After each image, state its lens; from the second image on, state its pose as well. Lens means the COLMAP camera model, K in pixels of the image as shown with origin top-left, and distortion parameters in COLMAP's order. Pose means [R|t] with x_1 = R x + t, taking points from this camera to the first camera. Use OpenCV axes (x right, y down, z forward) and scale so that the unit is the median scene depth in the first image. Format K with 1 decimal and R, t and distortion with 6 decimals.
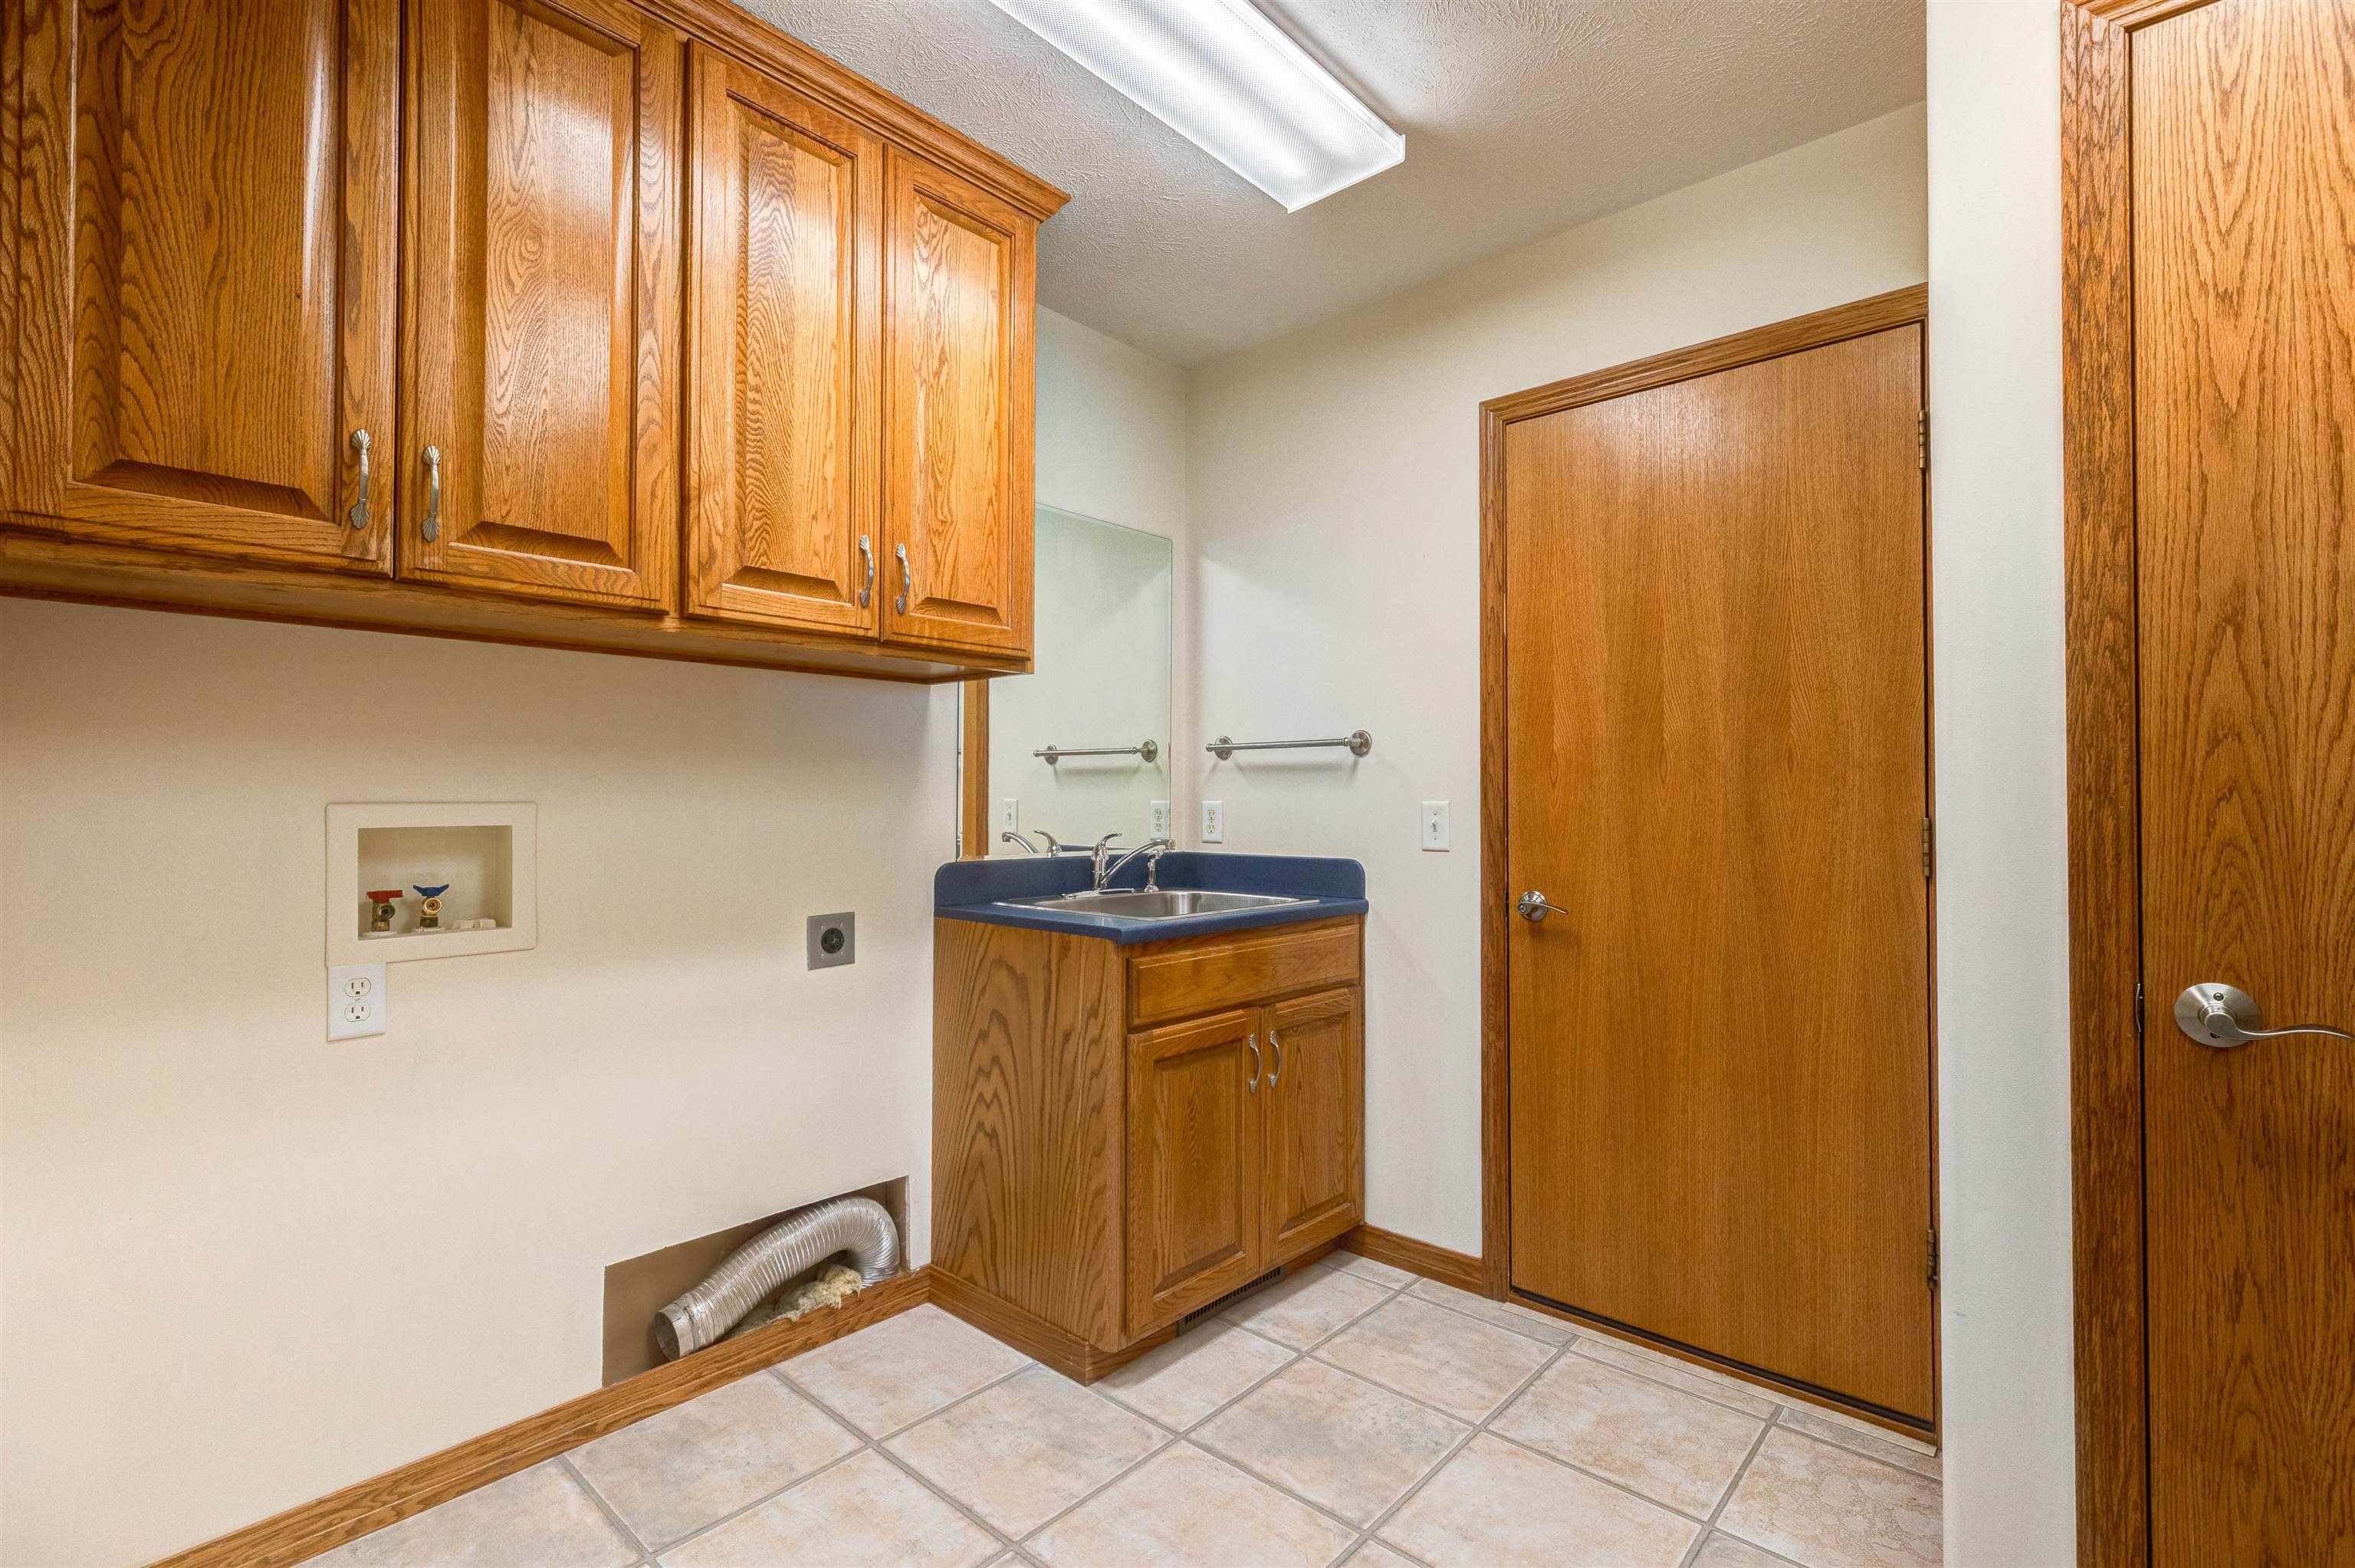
lens RADIAL K [[1077.5, 0, 1160.8], [0, 1077.5, 784.0], [0, 0, 1]] dist [0.013447, -0.000272]
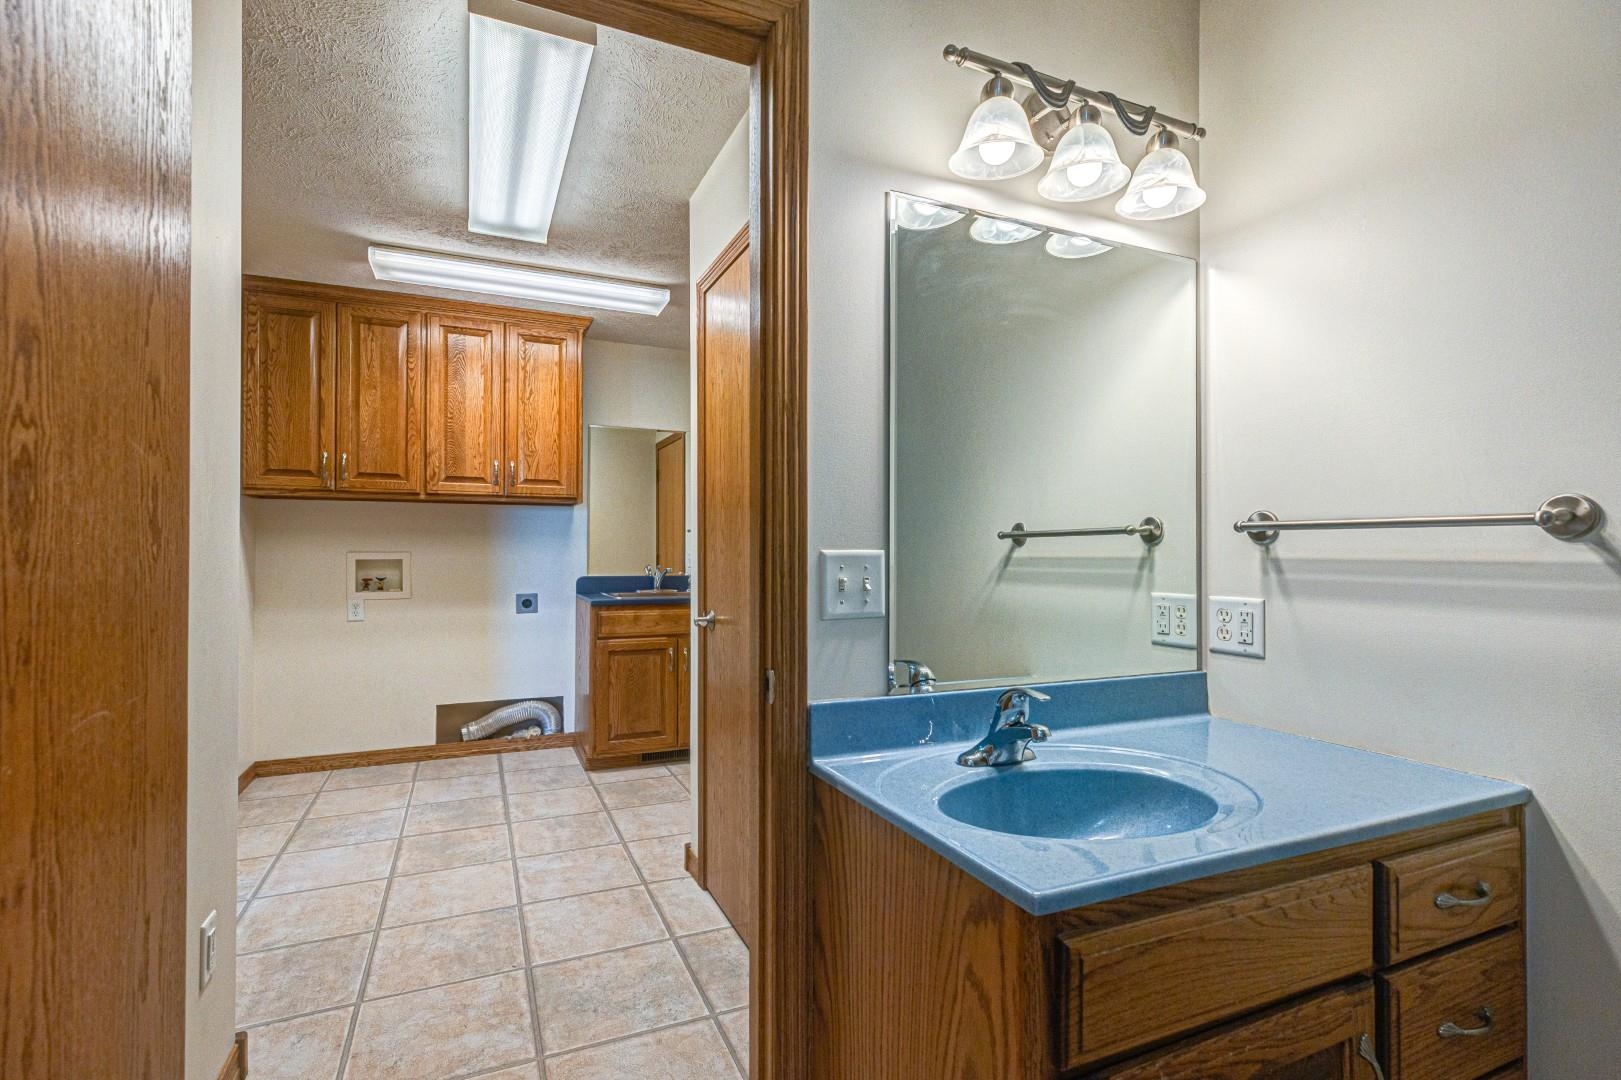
lens RADIAL K [[741.8, 0, 825.8], [0, 741.8, 544.8], [0, 0, 1]] dist [0.013447, -0.000272]
pose [[0.926761, -0.001633, -0.375647, 1.275785], [0.003894, 0.999979, 0.005260, -0.009538], [0.375630, -0.006337, 0.926748, -0.515747]]
